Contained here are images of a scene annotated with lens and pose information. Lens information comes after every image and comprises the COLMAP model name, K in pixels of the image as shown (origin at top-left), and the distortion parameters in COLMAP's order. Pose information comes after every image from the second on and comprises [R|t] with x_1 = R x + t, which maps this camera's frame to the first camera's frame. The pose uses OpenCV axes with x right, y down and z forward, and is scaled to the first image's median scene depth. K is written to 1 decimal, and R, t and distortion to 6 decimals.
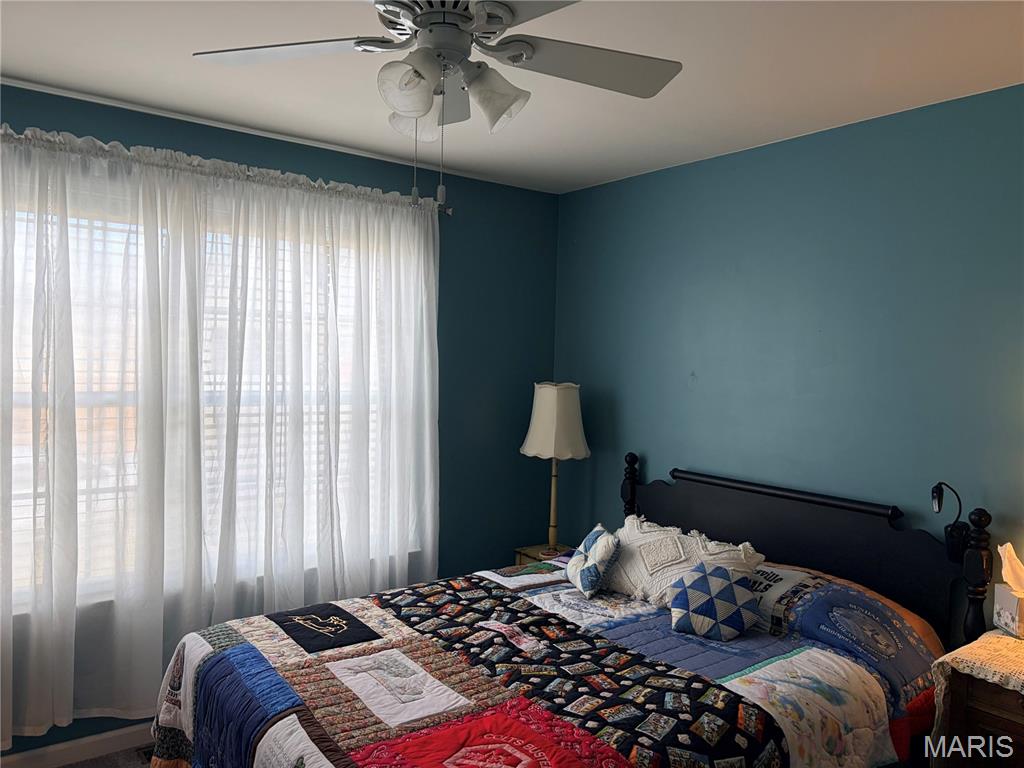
lens RADIAL K [[774.6, 0, 510.9], [0, 774.6, 389.3], [0, 0, 1]] dist [0.054572, -0.052364]
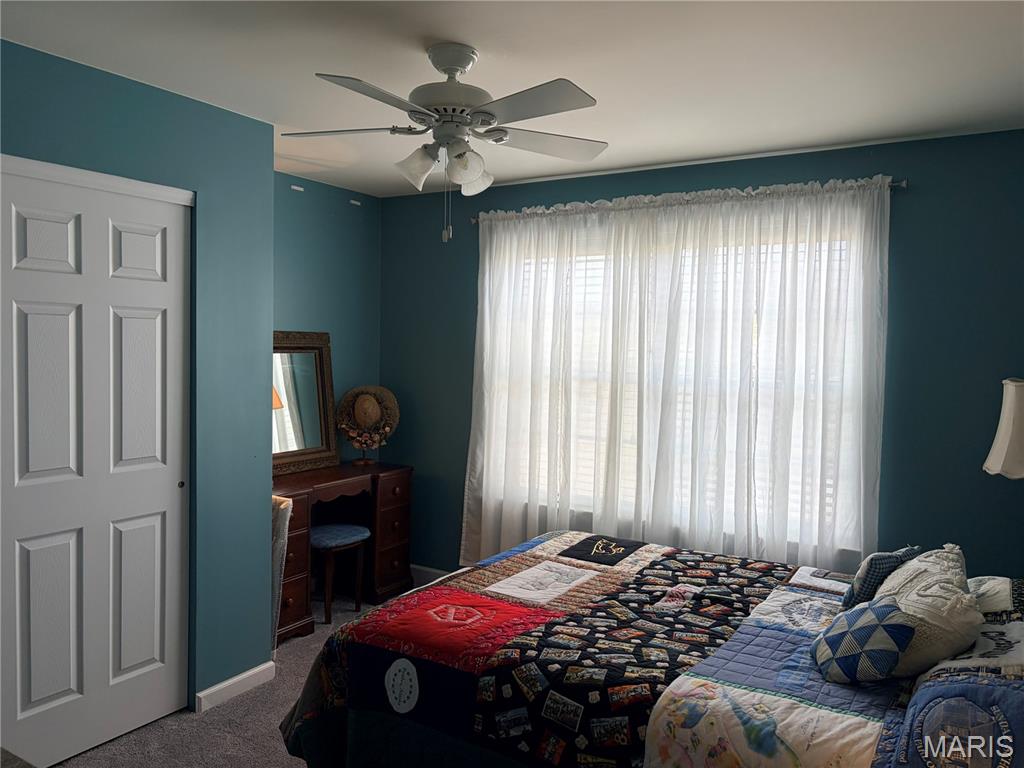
lens RADIAL K [[774.6, 0, 510.9], [0, 774.6, 389.3], [0, 0, 1]] dist [0.054572, -0.052364]
pose [[0.355494, 0.037193, -0.933938, 0.885456], [-0.048158, 0.998610, 0.021438, 0.015928], [0.933437, 0.037355, 0.356791, 0.373125]]
